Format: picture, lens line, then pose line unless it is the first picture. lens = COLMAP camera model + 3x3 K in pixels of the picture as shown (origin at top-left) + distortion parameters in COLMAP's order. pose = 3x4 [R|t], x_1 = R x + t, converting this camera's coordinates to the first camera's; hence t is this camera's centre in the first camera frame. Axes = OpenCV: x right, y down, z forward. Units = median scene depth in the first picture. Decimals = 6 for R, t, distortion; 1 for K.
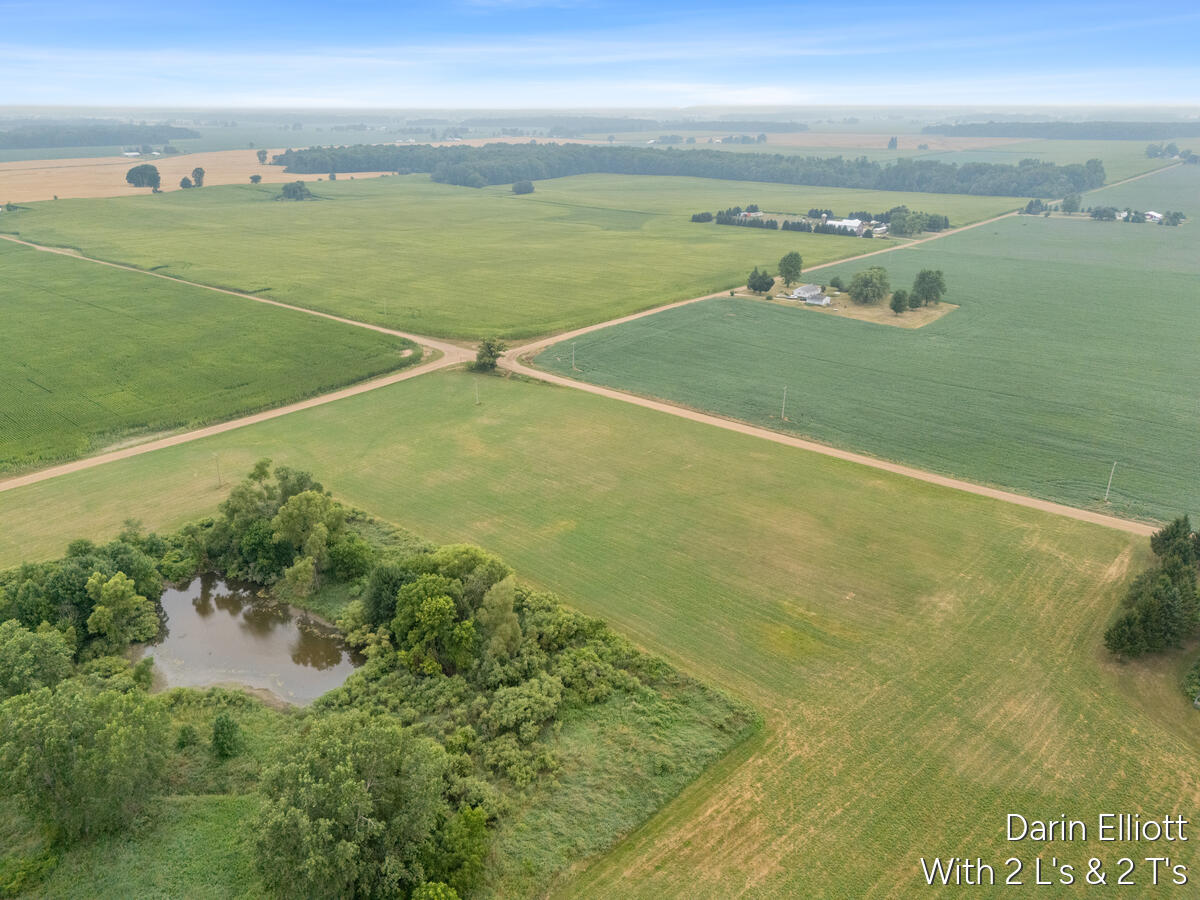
lens RADIAL K [[878.4, 0, 600.0], [0, 878.4, 450.0], [0, 0, 1]] dist [0.066673, -0.069662]
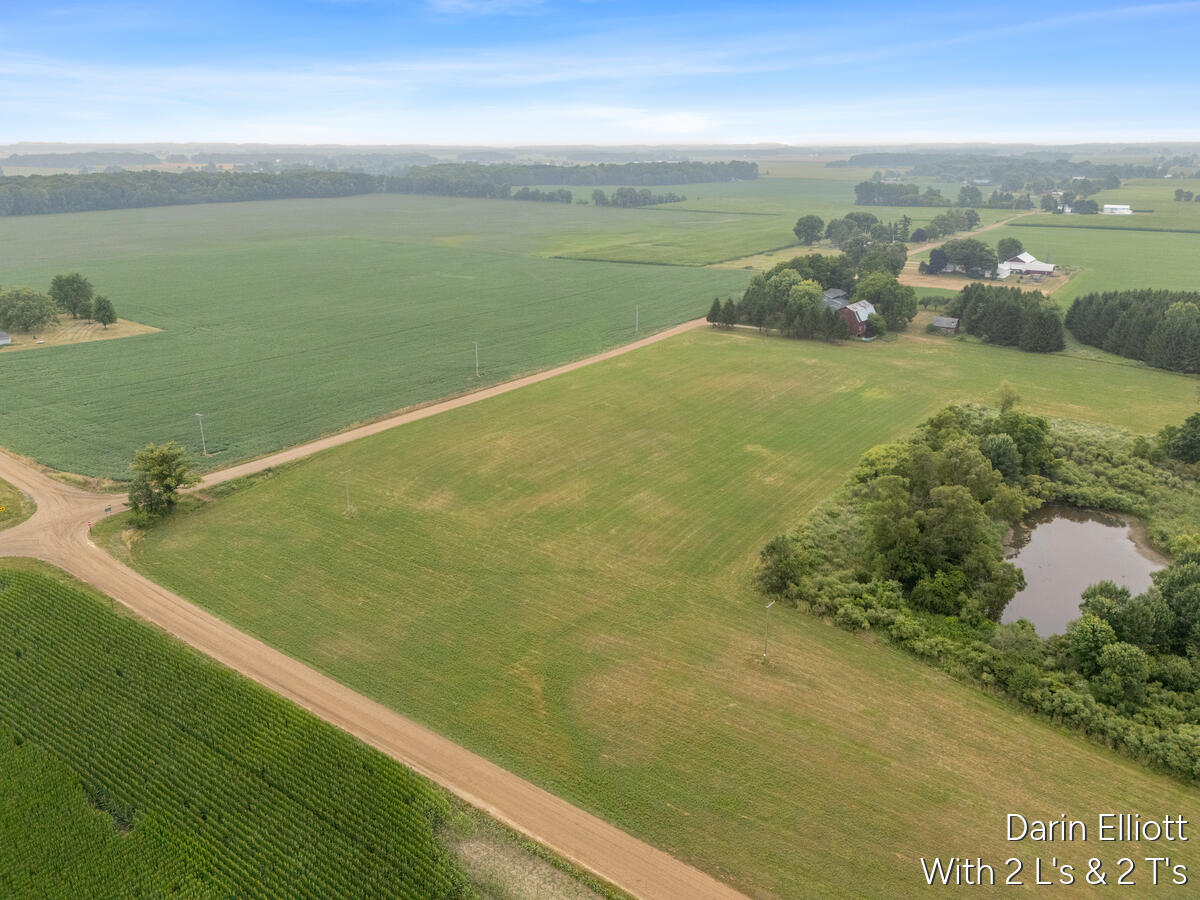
lens RADIAL K [[878.4, 0, 600.0], [0, 878.4, 450.0], [0, 0, 1]] dist [0.066673, -0.069662]
pose [[-0.097974, -0.324757, 0.940709, -0.811483], [0.362131, 0.868821, 0.337655, -0.264326], [-0.926964, 0.373741, 0.032482, 0.950861]]
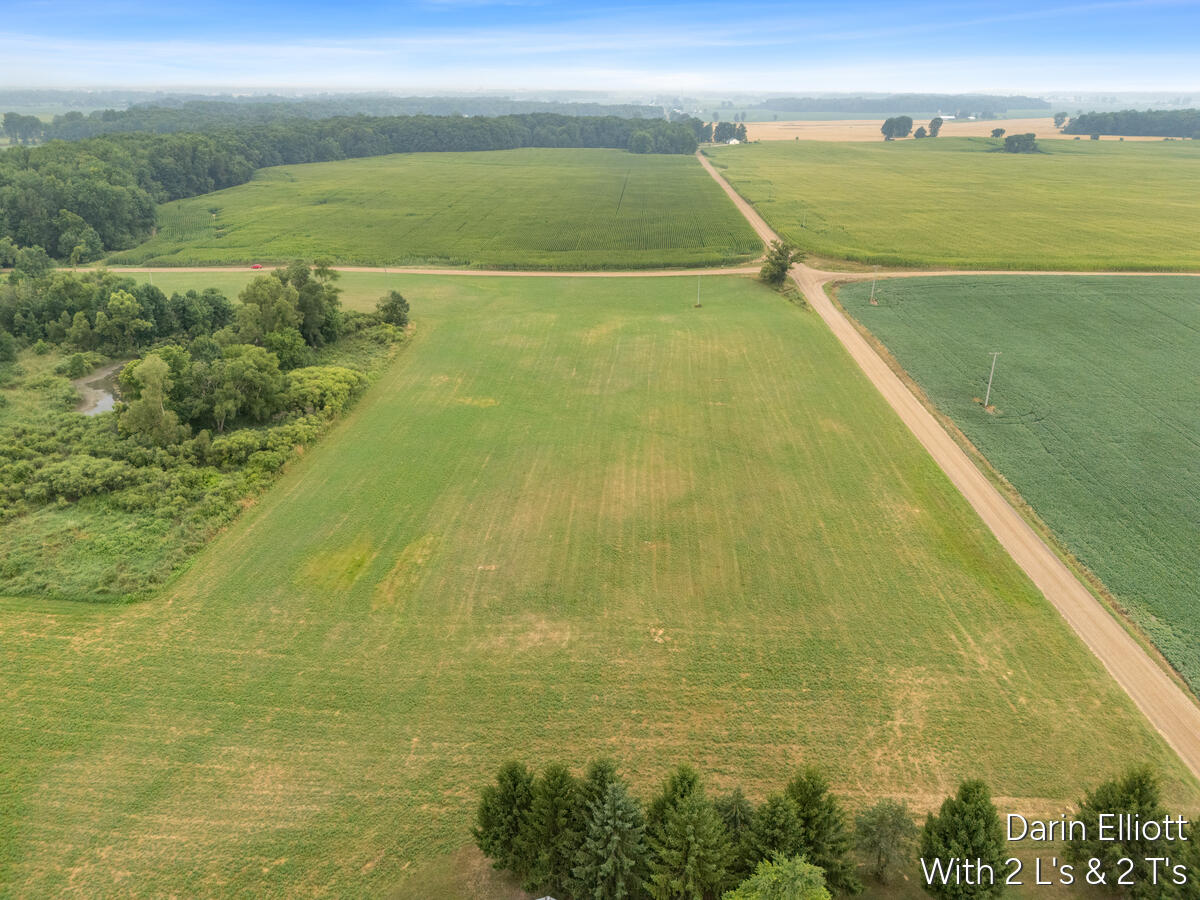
lens RADIAL K [[878.4, 0, 600.0], [0, 878.4, 450.0], [0, 0, 1]] dist [0.066673, -0.069662]
pose [[0.615045, 0.302997, -0.727951, 0.539154], [-0.293608, 0.944834, 0.145201, -0.019603], [0.731788, 0.124427, 0.670077, 0.448248]]
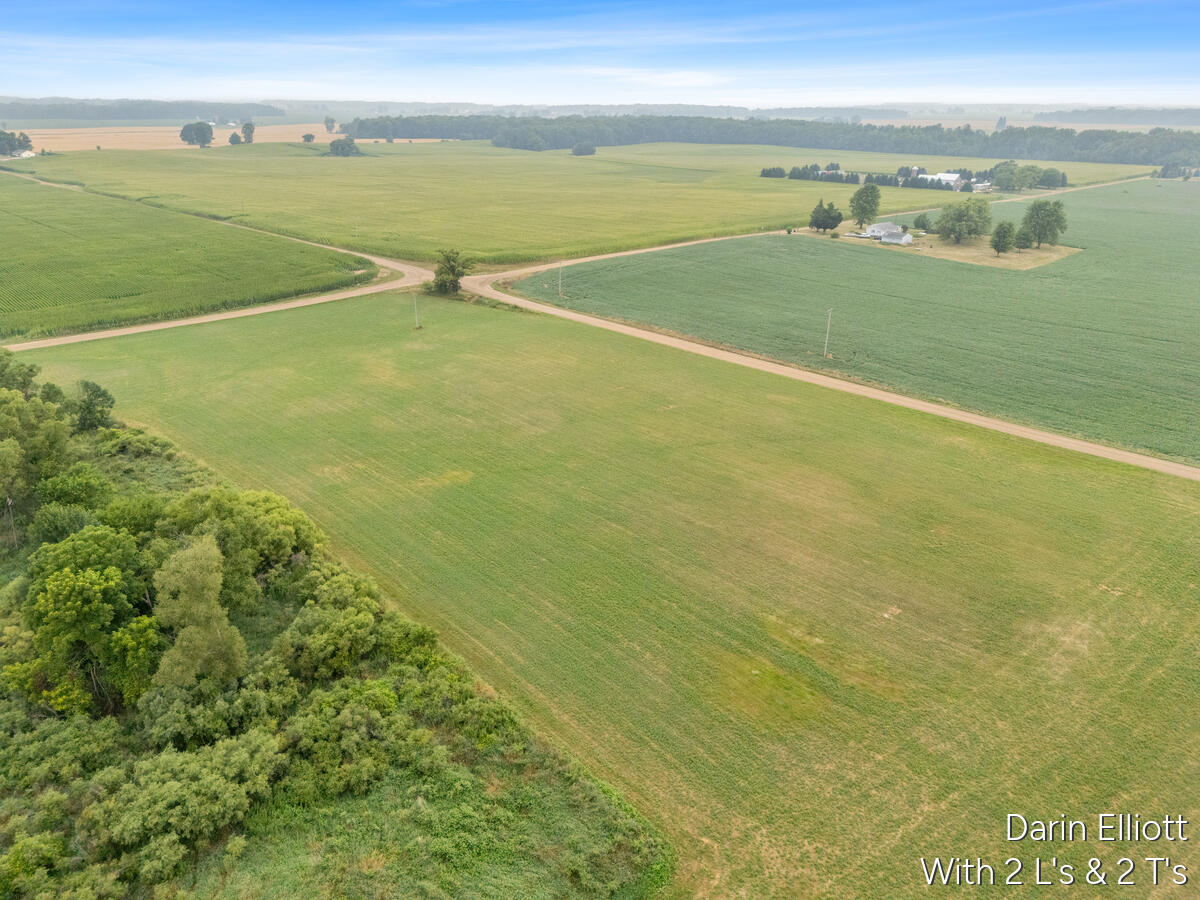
lens RADIAL K [[878.4, 0, 600.0], [0, 878.4, 450.0], [0, 0, 1]] dist [0.066673, -0.069662]
pose [[0.994869, 0.046208, -0.090005, 0.104235], [-0.046108, 0.998931, 0.003193, 0.049787], [0.090057, 0.000974, 0.995936, 0.306806]]
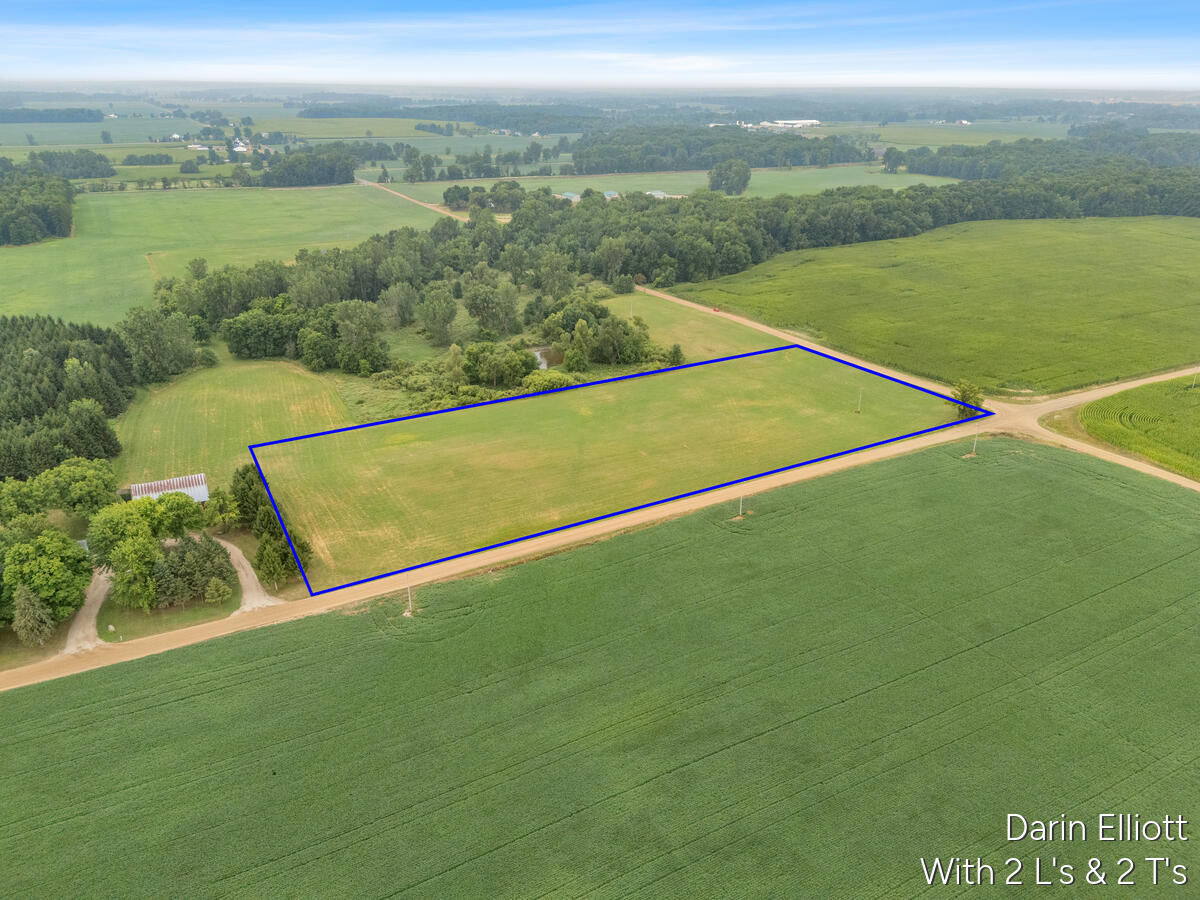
lens RADIAL K [[859.5, 0, 599.4], [0, 859.5, 462.2], [0, 0, 1]] dist [0.075228, -0.082232]
pose [[-0.345392, 0.376799, -0.859492, 1.028977], [-0.344391, 0.801066, 0.489580, -0.472418], [0.872983, 0.465098, -0.146915, 1.066847]]
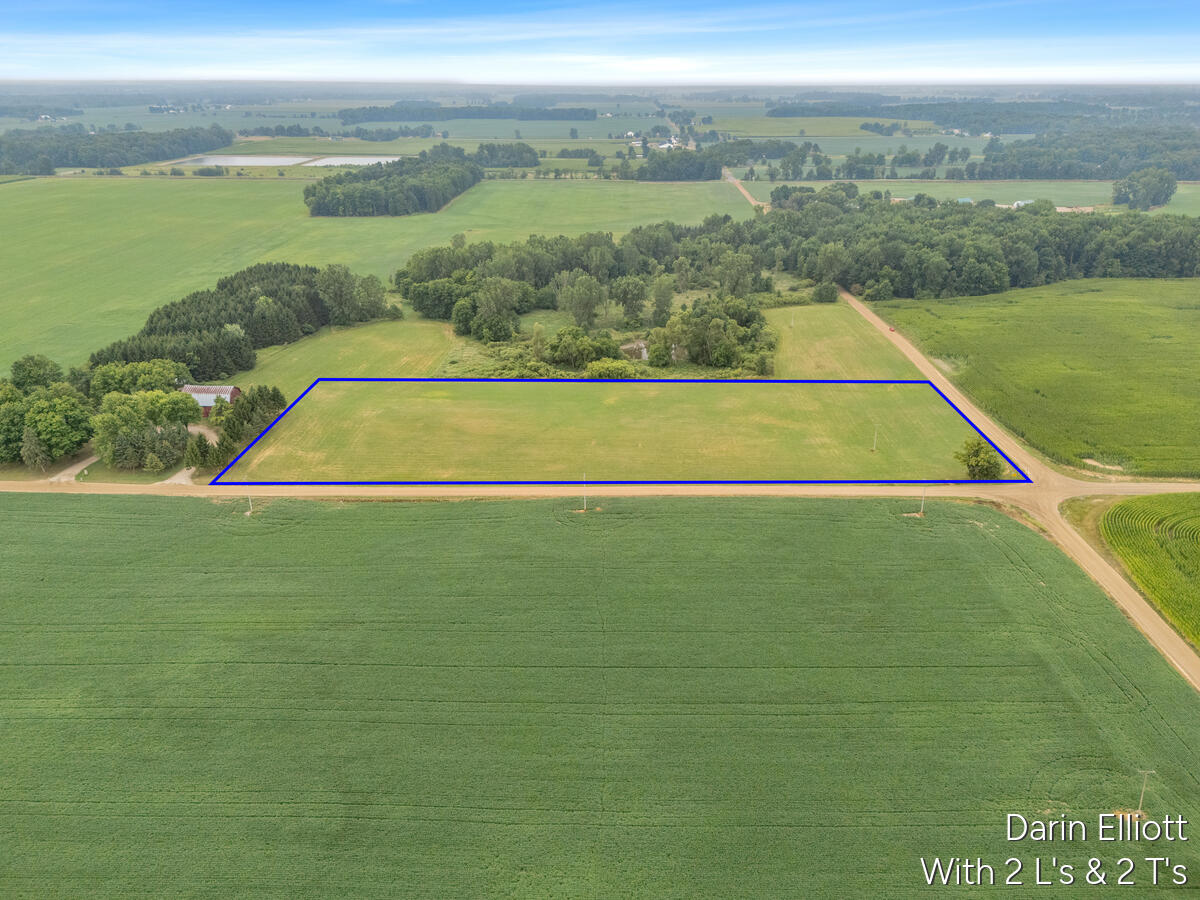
lens RADIAL K [[878.4, 0, 600.0], [0, 878.4, 450.0], [0, 0, 1]] dist [0.066673, -0.069662]
pose [[-0.774374, 0.248302, -0.581971, 0.740926], [-0.224737, 0.751870, 0.619827, -0.667308], [0.591471, 0.610768, -0.526426, 1.550366]]
